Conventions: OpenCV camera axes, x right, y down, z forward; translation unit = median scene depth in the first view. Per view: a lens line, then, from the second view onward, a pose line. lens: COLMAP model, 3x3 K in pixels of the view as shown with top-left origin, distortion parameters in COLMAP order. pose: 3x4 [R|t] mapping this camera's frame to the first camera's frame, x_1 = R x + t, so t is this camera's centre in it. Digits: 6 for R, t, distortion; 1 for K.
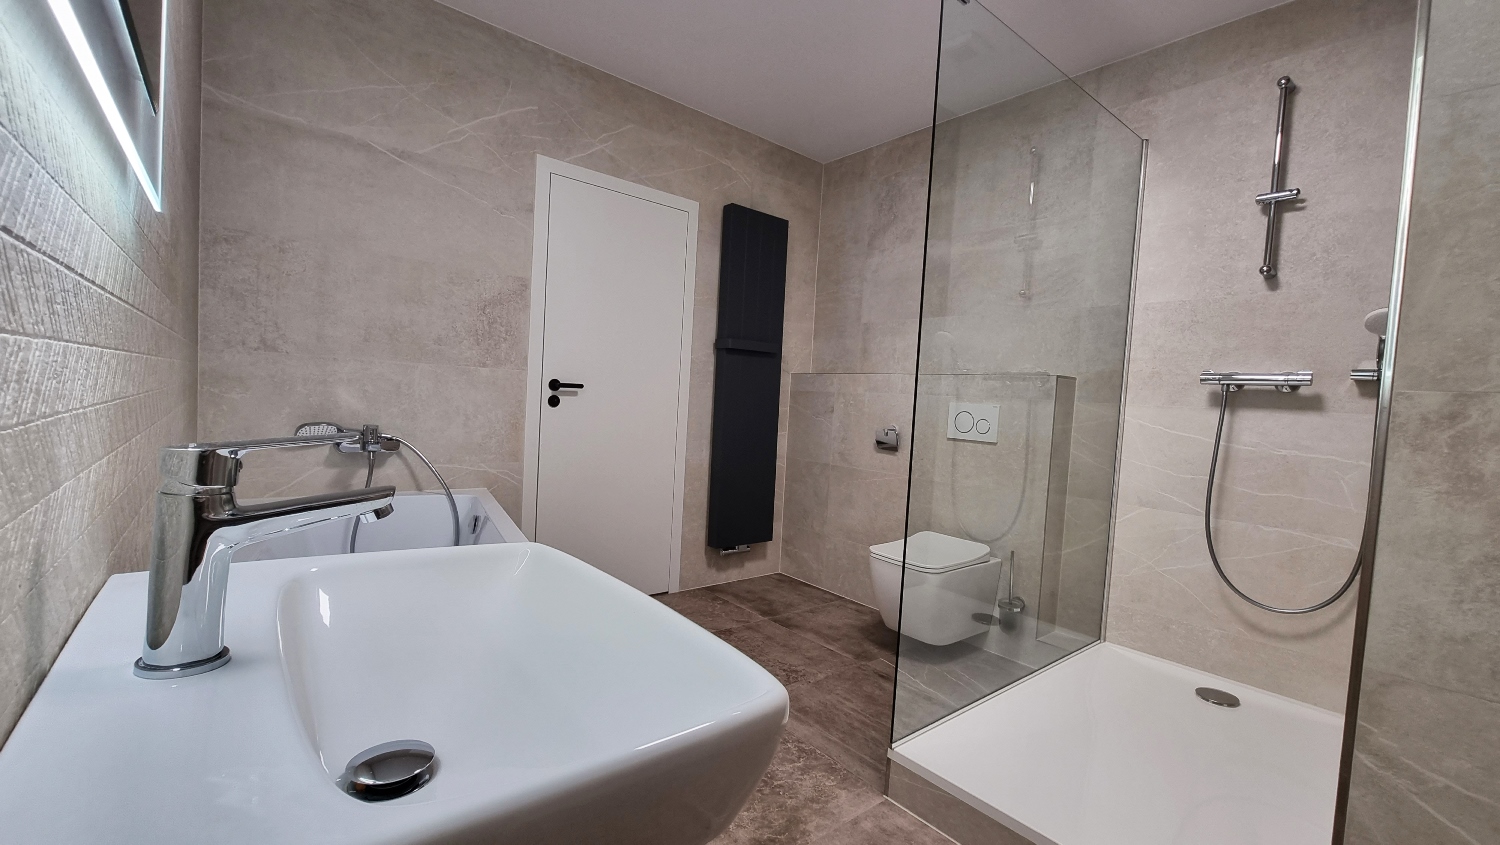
lens RADIAL K [[621.3, 0, 752.5], [0, 621.3, 424.1], [0, 0, 1]] dist [-0.001784, -0.000563]
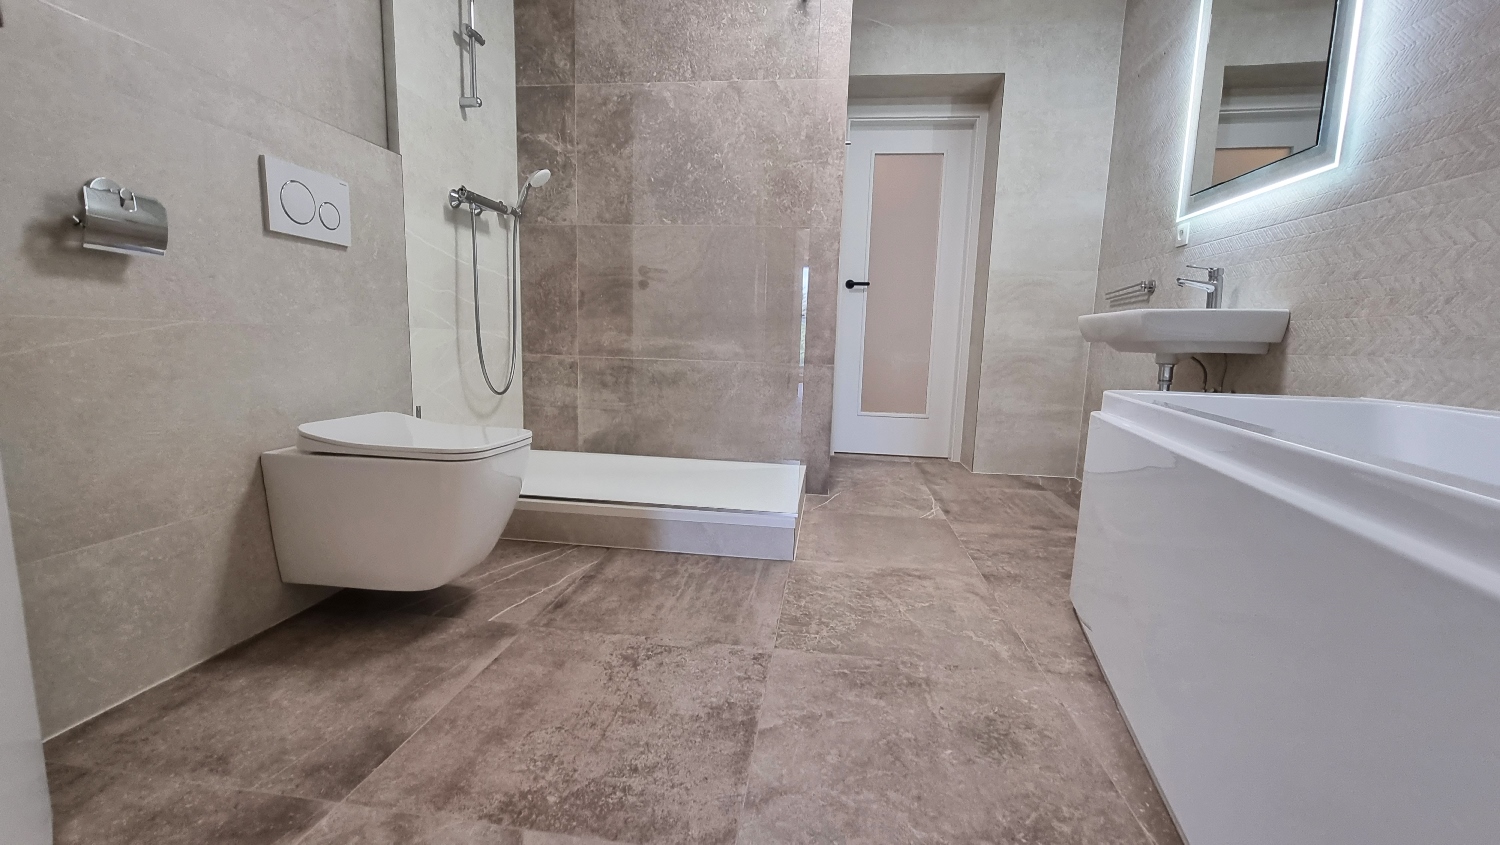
lens RADIAL K [[621.3, 0, 753.1], [0, 621.3, 420.8], [0, 0, 1]] dist [-0.001784, -0.000563]
pose [[-0.679749, -0.168495, 0.713828, -0.337234], [-0.036593, 0.979833, 0.196437, 0.062490], [-0.732531, 0.107407, -0.672207, 1.134117]]
